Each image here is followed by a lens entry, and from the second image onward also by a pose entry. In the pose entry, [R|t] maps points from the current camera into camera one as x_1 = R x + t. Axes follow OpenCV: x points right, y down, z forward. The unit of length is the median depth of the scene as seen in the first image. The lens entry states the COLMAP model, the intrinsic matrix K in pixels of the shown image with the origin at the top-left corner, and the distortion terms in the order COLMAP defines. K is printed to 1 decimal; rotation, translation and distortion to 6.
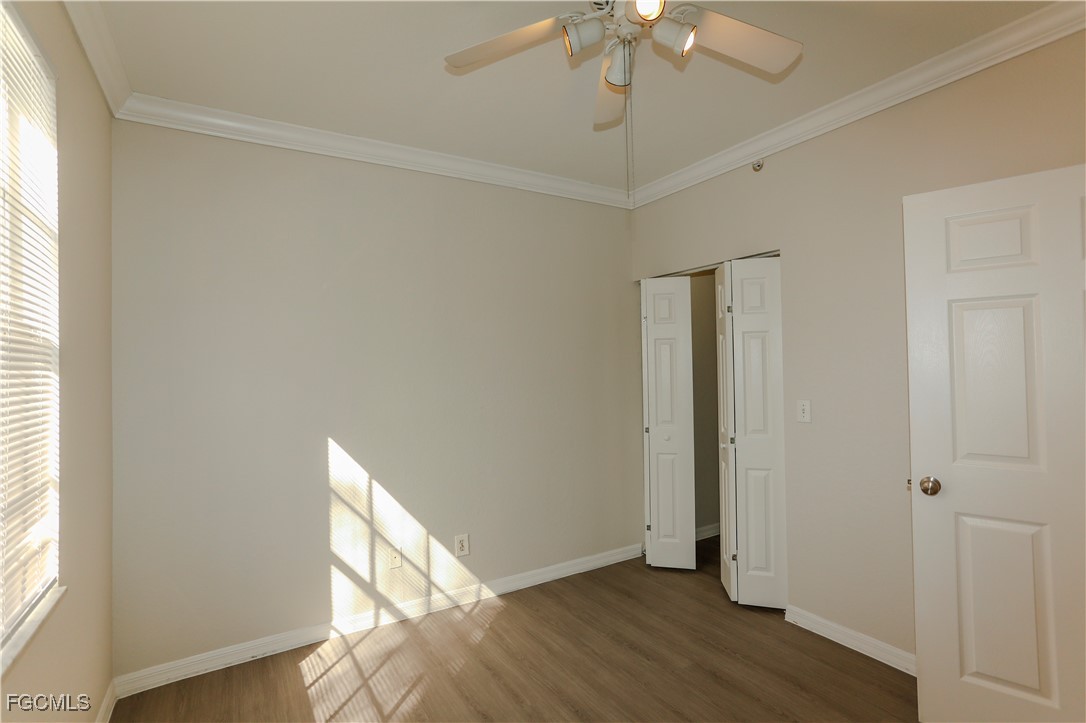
lens RADIAL K [[530.7, 0, 546.4], [0, 530.7, 355.5], [0, 0, 1]] dist [0.005775, 0.001380]
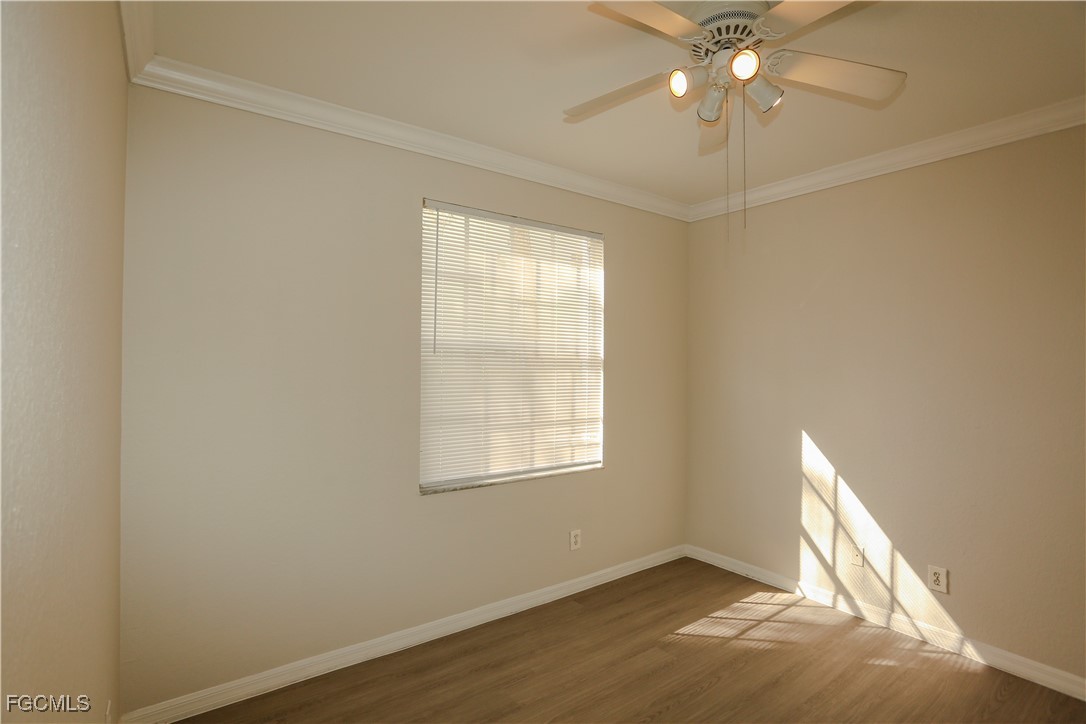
lens RADIAL K [[530.7, 0, 546.4], [0, 530.7, 368.3], [0, 0, 1]] dist [0.005775, 0.001380]
pose [[0.080947, 0.013264, -0.996630, 0.715681], [0.010504, 0.999845, 0.014160, -0.007418], [0.996663, -0.011615, 0.080795, 0.321864]]
